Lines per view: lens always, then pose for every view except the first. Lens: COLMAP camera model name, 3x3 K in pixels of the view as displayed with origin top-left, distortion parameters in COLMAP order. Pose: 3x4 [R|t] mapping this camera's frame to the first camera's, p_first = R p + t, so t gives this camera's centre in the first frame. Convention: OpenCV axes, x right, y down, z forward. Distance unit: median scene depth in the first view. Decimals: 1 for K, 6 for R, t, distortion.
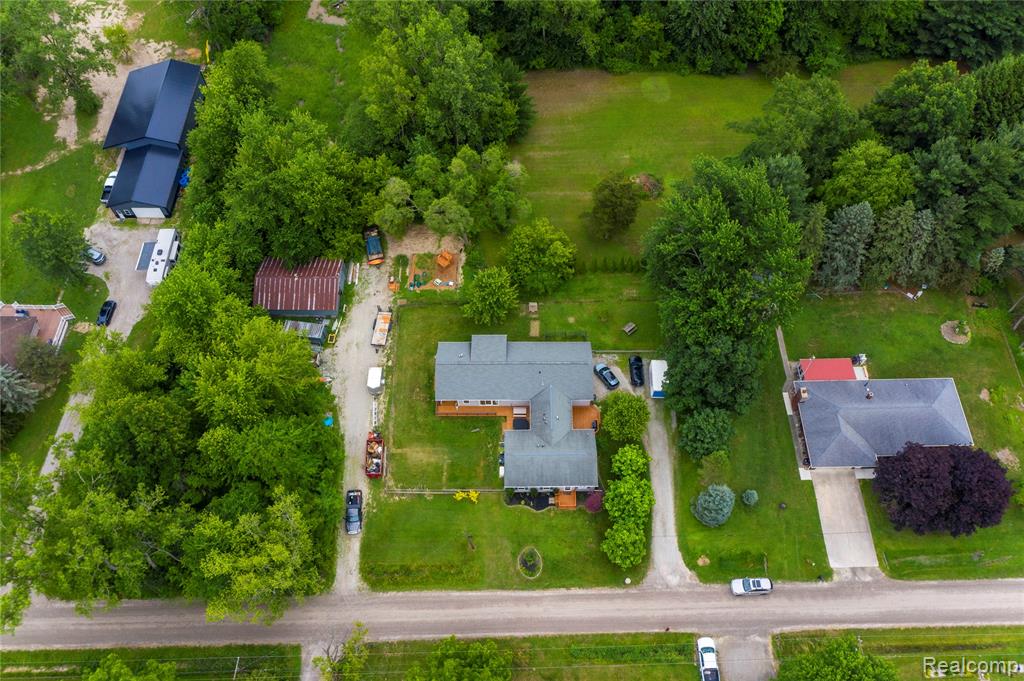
lens RADIAL K [[812.2, 0, 511.7], [0, 812.2, 336.5], [0, 0, 1]] dist [-0.019288, 0.015925]
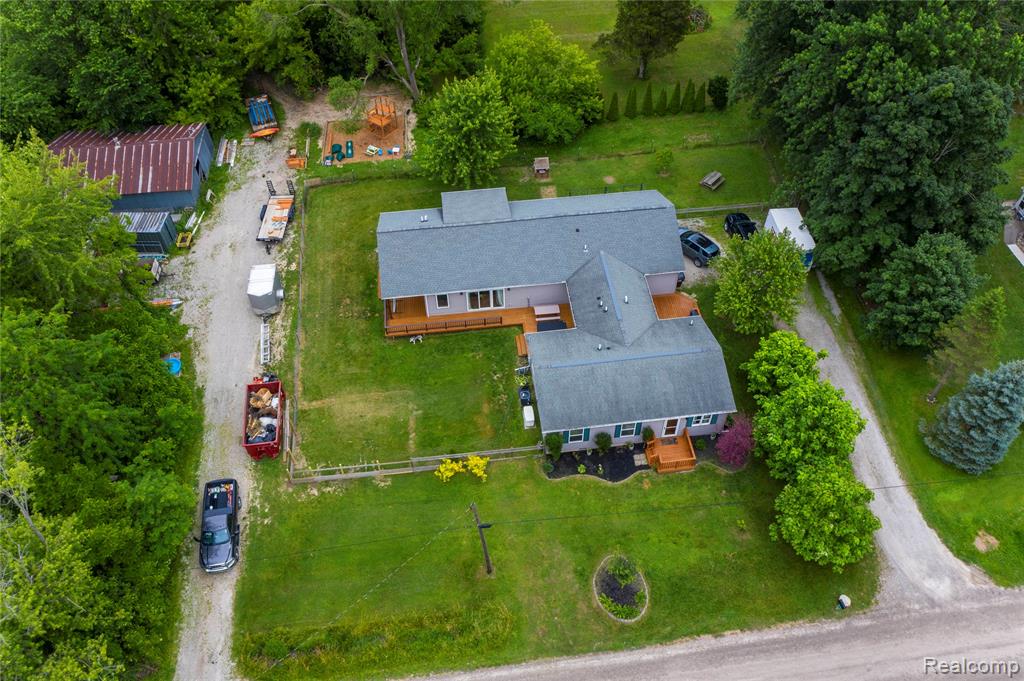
lens RADIAL K [[812.2, 0, 512.7], [0, 812.2, 336.7], [0, 0, 1]] dist [-0.019288, 0.015925]
pose [[0.992972, -0.090359, 0.076436, -0.053176], [0.102750, 0.978674, -0.177875, 0.198864], [-0.058734, 0.184479, 0.981080, 0.495612]]
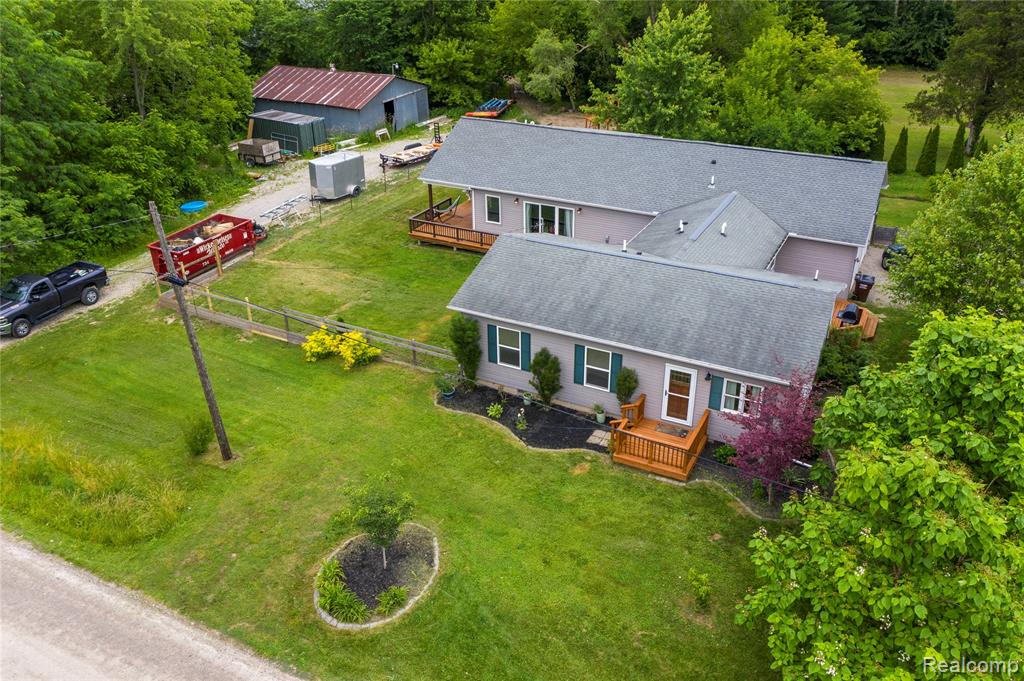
lens RADIAL K [[812.2, 0, 514.7], [0, 812.2, 333.8], [0, 0, 1]] dist [-0.019288, 0.015925]
pose [[0.886362, 0.216566, -0.409220, 0.114099], [-0.399905, 0.803514, -0.440955, 0.281938], [0.233318, 0.554495, 0.798810, 0.743439]]
